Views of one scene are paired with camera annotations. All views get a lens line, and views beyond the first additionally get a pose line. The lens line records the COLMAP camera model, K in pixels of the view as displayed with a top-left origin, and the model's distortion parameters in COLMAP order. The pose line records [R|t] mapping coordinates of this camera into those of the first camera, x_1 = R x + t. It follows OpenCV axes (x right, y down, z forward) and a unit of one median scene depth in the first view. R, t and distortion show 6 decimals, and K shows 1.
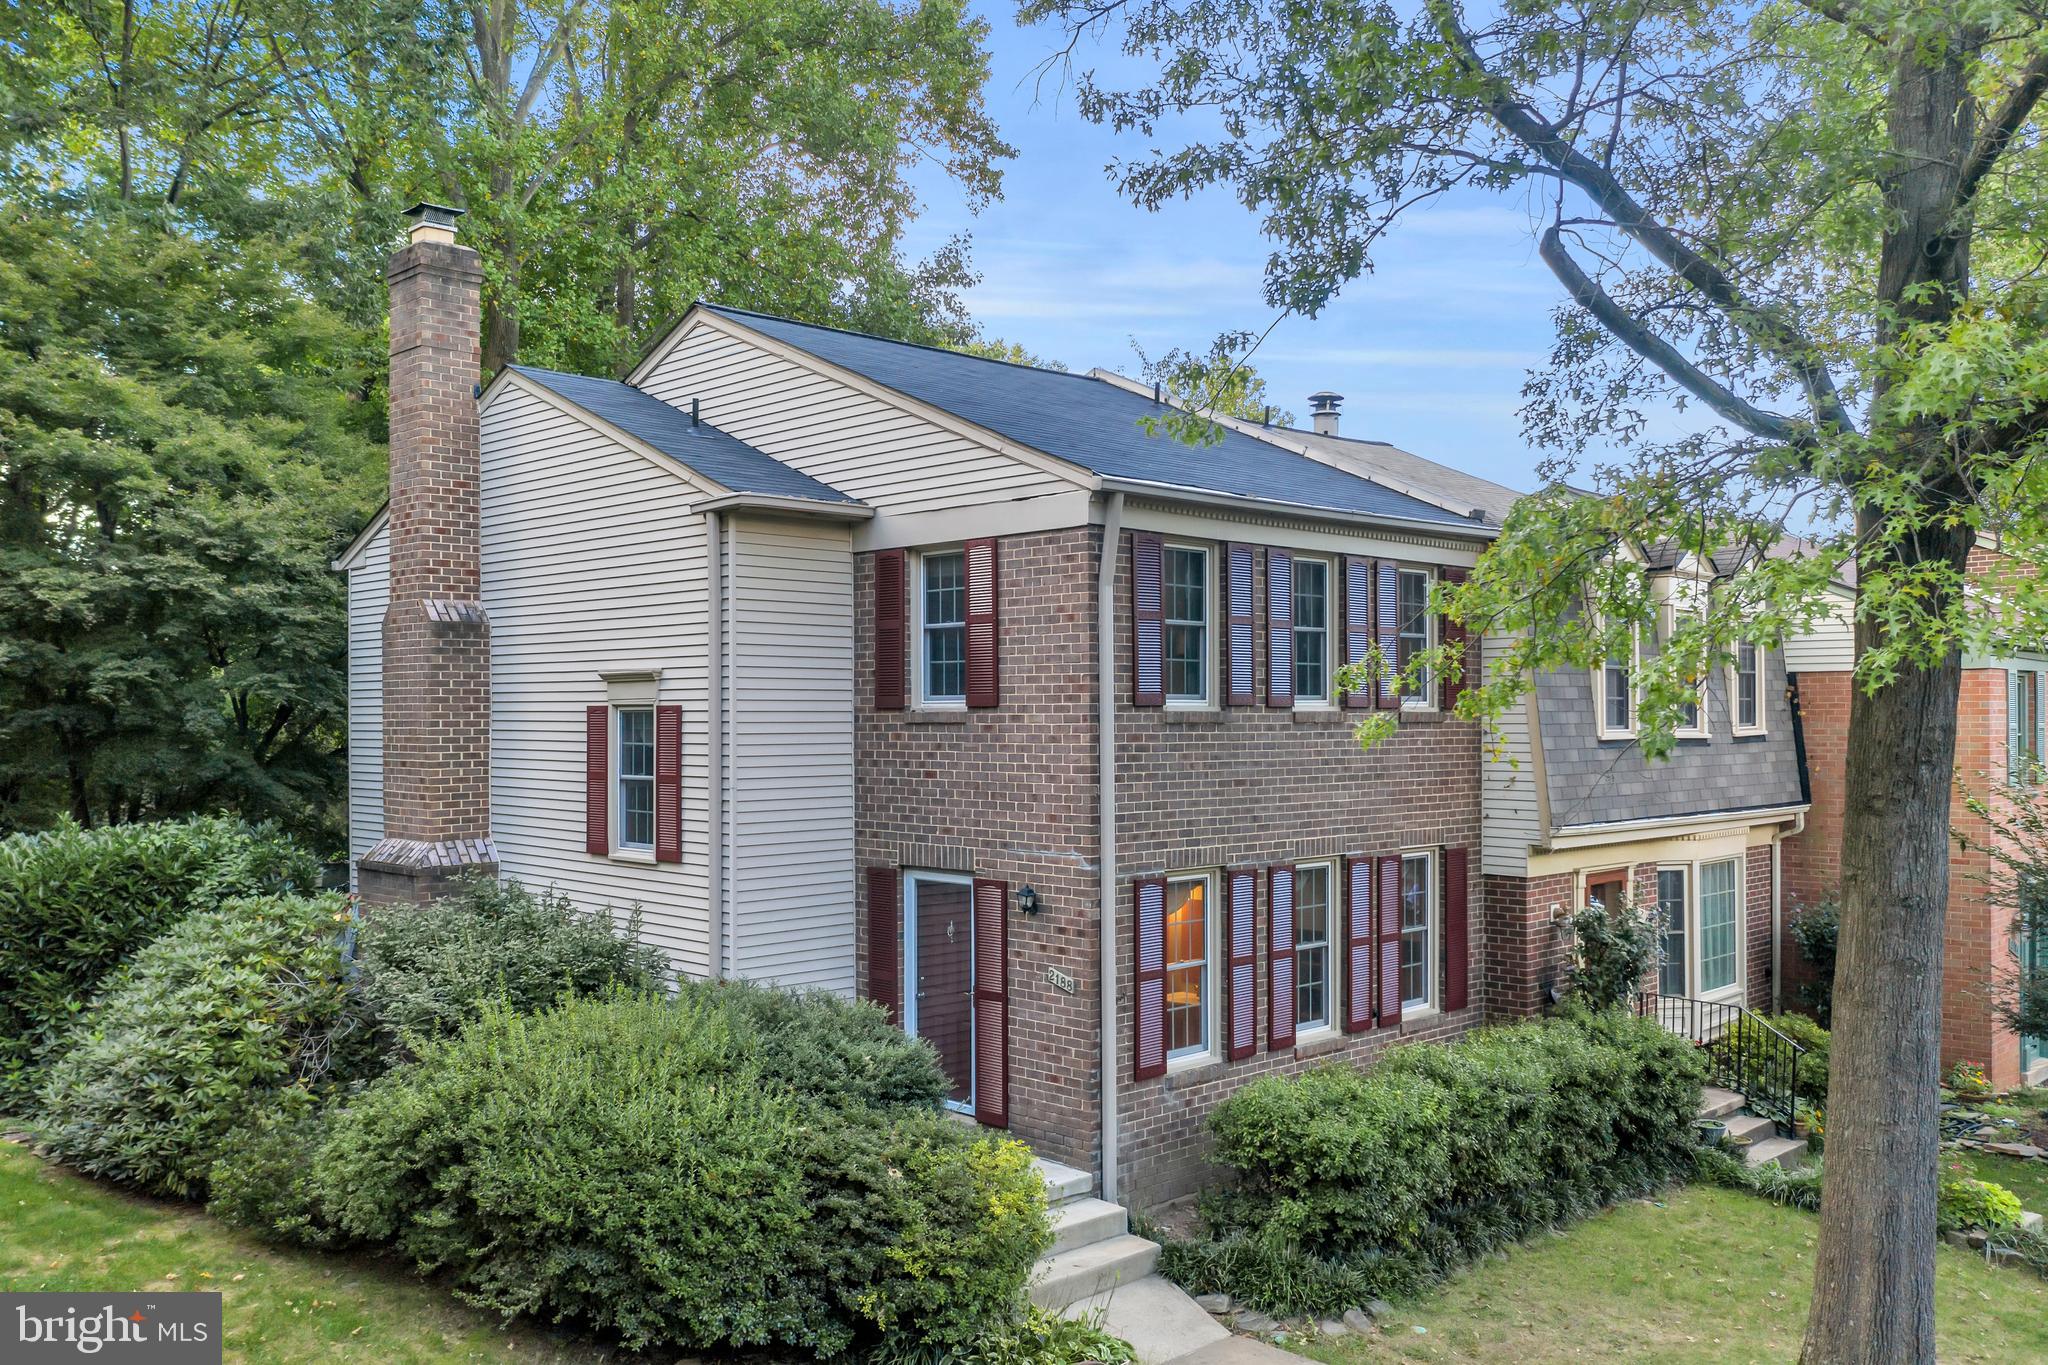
lens RADIAL K [[1698.3, 0, 987.0], [0, 1698.3, 684.0], [0, 0, 1]] dist [-0.005352, 0.006932]
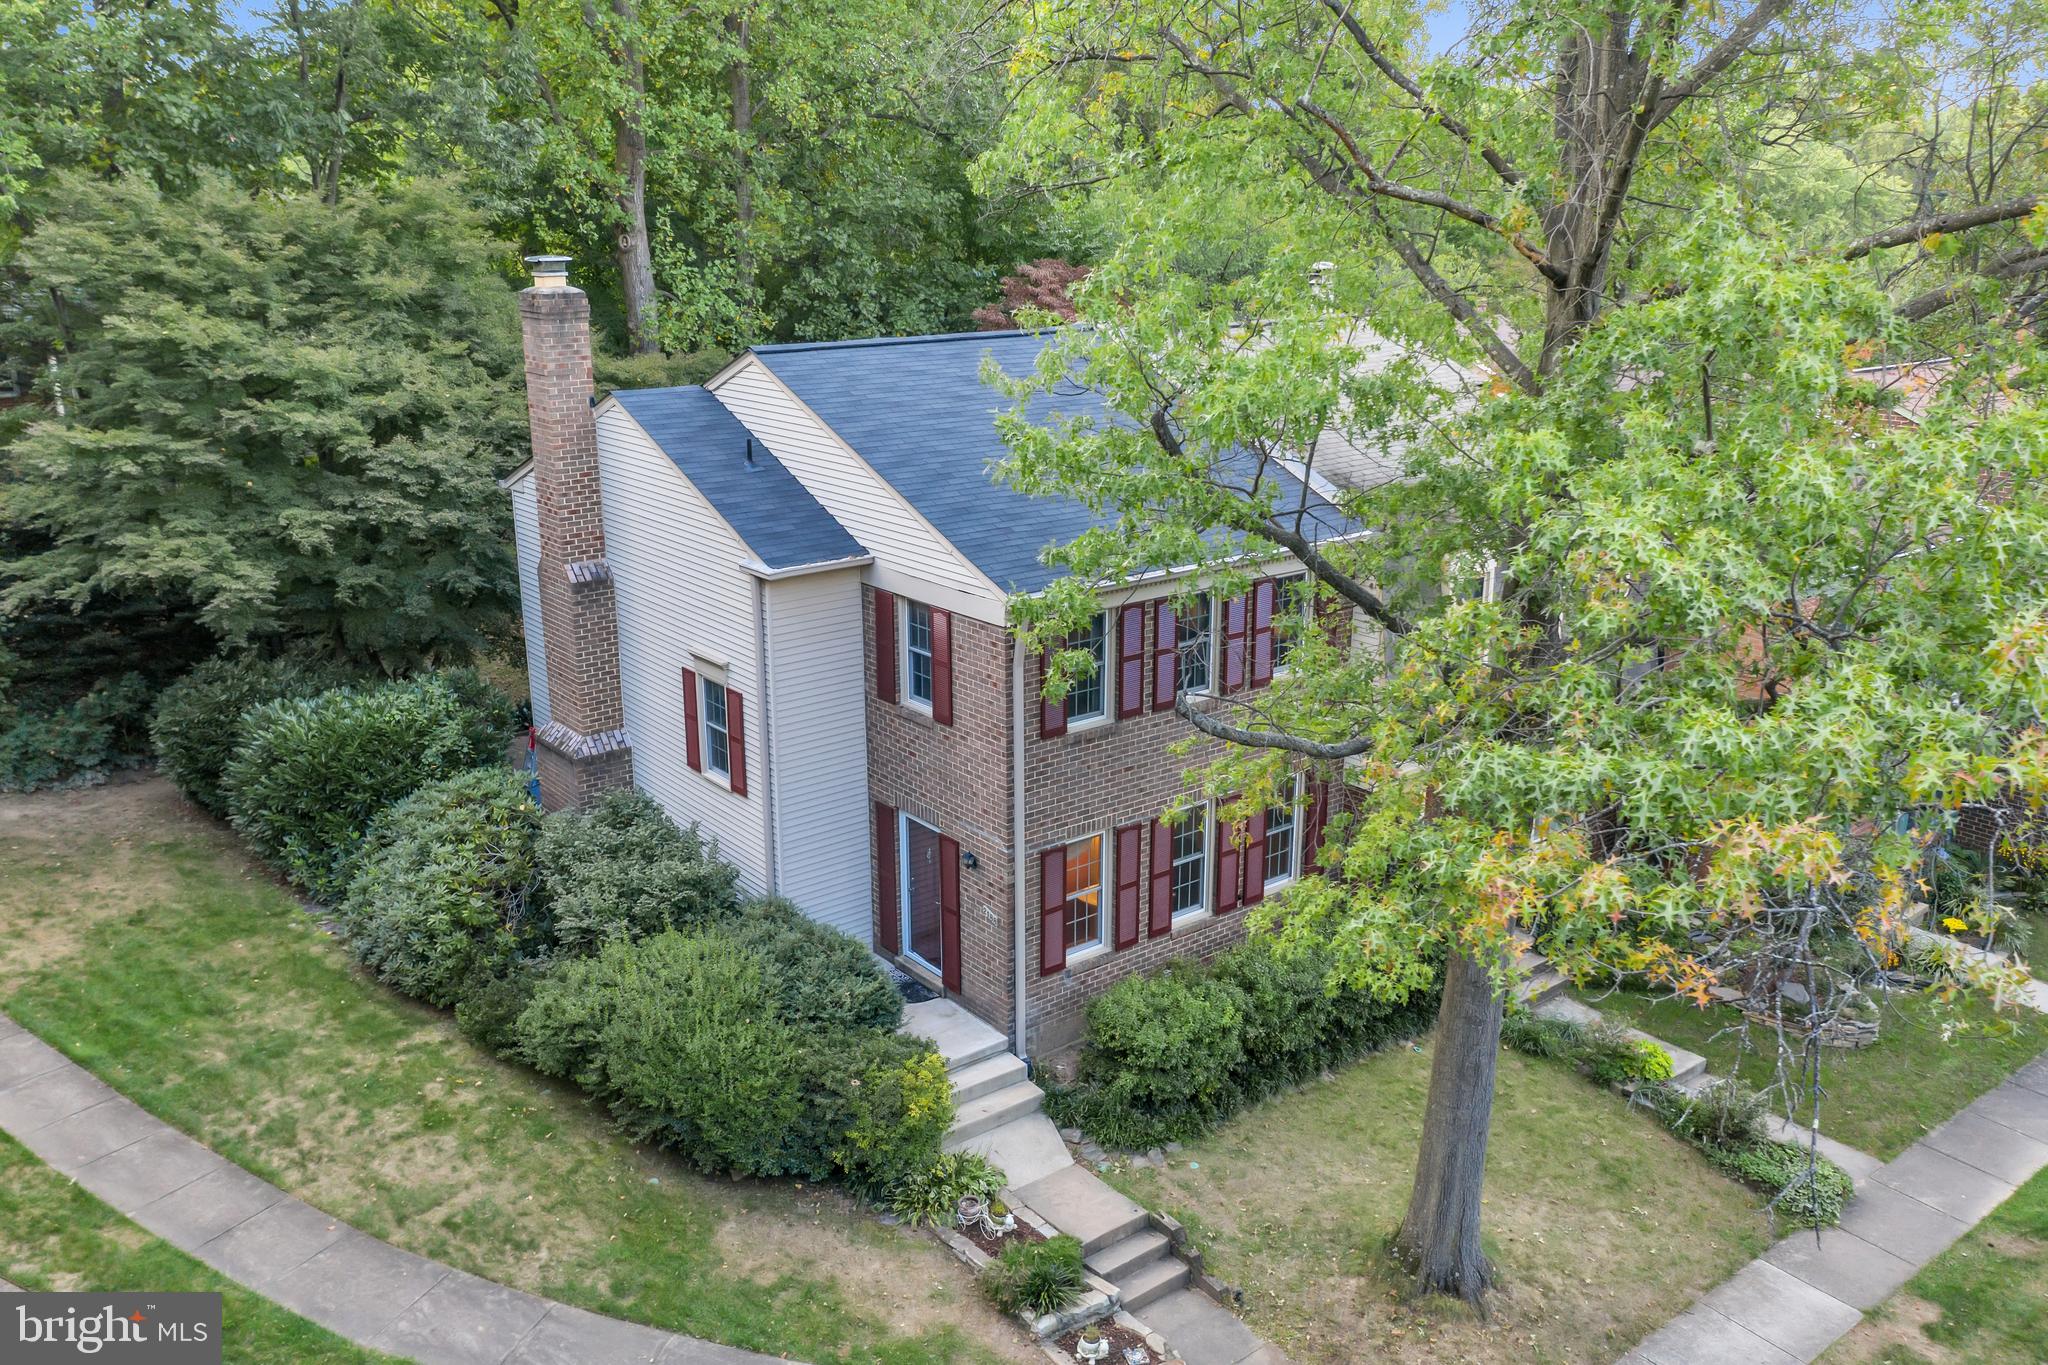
lens RADIAL K [[1679.4, 0, 975.1], [0, 1679.4, 649.1], [0, 0, 1]] dist [-0.001638, 0.003576]
pose [[0.993249, 0.023564, -0.113582, 0.180763], [0.009939, 0.958262, 0.285718, -0.442684], [0.115574, -0.284918, 0.951559, -0.317380]]
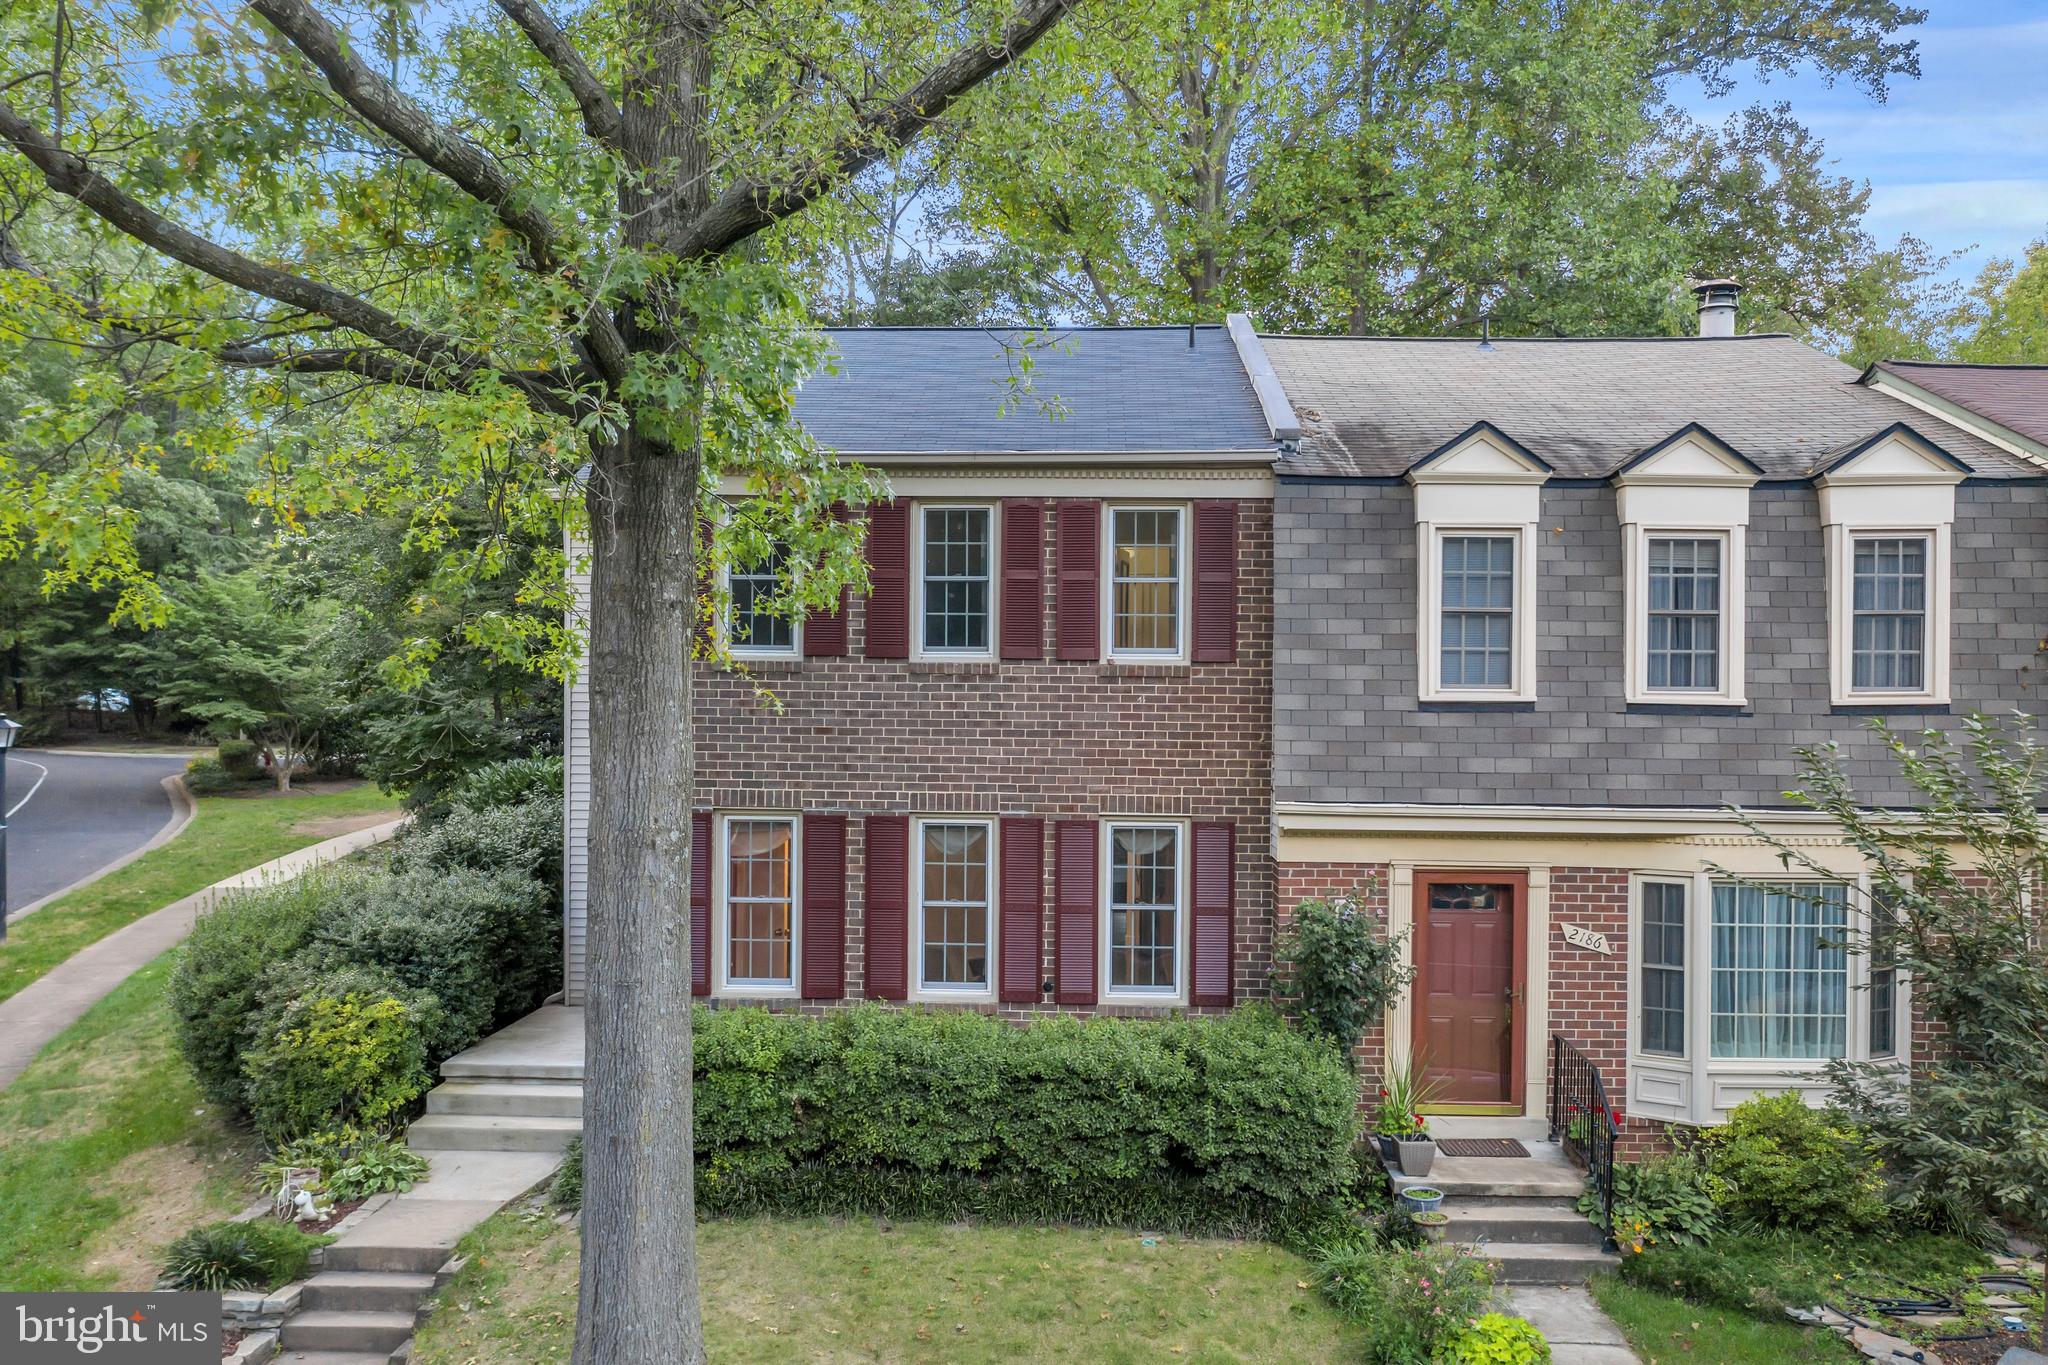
lens RADIAL K [[1698.3, 0, 987.0], [0, 1698.3, 684.0], [0, 0, 1]] dist [-0.005352, 0.006932]
pose [[0.693115, 0.017471, -0.720615, 0.969037], [0.002174, 0.999651, 0.026327, 0.003249], [0.720824, -0.019814, 0.692835, 0.366686]]
